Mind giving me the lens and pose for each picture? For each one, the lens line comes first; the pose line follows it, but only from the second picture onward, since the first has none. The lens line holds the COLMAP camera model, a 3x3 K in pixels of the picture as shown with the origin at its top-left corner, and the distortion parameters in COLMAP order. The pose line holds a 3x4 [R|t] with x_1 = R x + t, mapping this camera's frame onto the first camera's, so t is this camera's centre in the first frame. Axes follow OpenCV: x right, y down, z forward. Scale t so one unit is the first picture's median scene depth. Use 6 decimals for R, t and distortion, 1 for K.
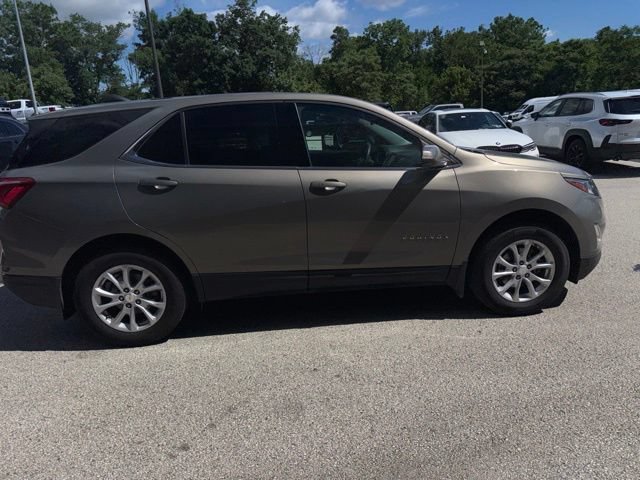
lens RADIAL K [[479.9, 0, 330.0], [0, 479.9, 233.8], [0, 0, 1]] dist [0.060889, -0.061025]
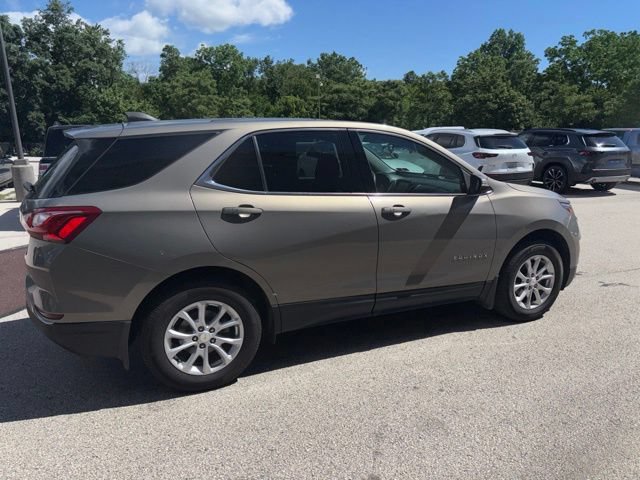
lens RADIAL K [[482.7, 0, 330.0], [0, 482.7, 244.8], [0, 0, 1]] dist [0.046667, -0.043226]
pose [[0.942007, -0.034946, 0.333769, -0.051730], [0.044717, 0.998765, -0.021635, -0.001117], [-0.332601, 0.035305, 0.942407, 0.006189]]
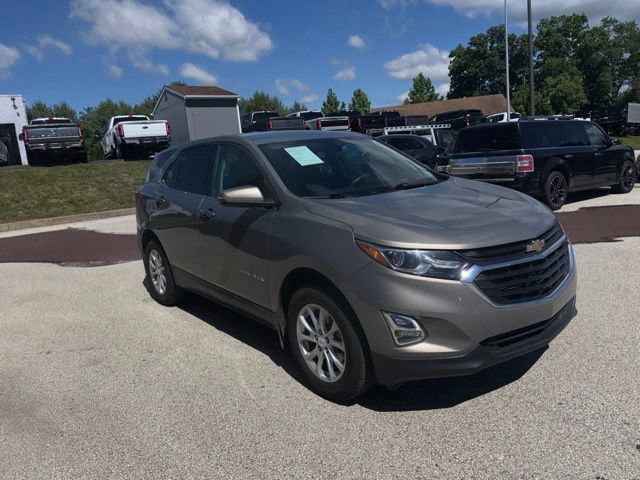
lens RADIAL K [[479.9, 0, 332.5], [0, 479.9, 235.3], [0, 0, 1]] dist [0.060889, -0.061025]
pose [[0.544524, 0.148211, -0.825546, 0.121451], [-0.151826, 0.985421, 0.076770, -0.019484], [0.824889, 0.083537, 0.559088, 0.061789]]
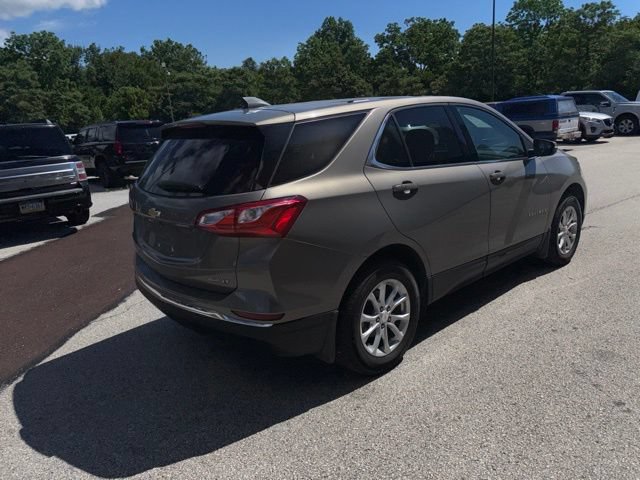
lens RADIAL K [[482.7, 0, 331.6], [0, 482.7, 233.7], [0, 0, 1]] dist [0.046667, -0.043226]
pose [[0.792046, -0.149129, 0.591965, -0.106073], [0.174527, 0.984545, 0.014512, -0.005534], [-0.584981, 0.091820, 0.805833, 0.033272]]
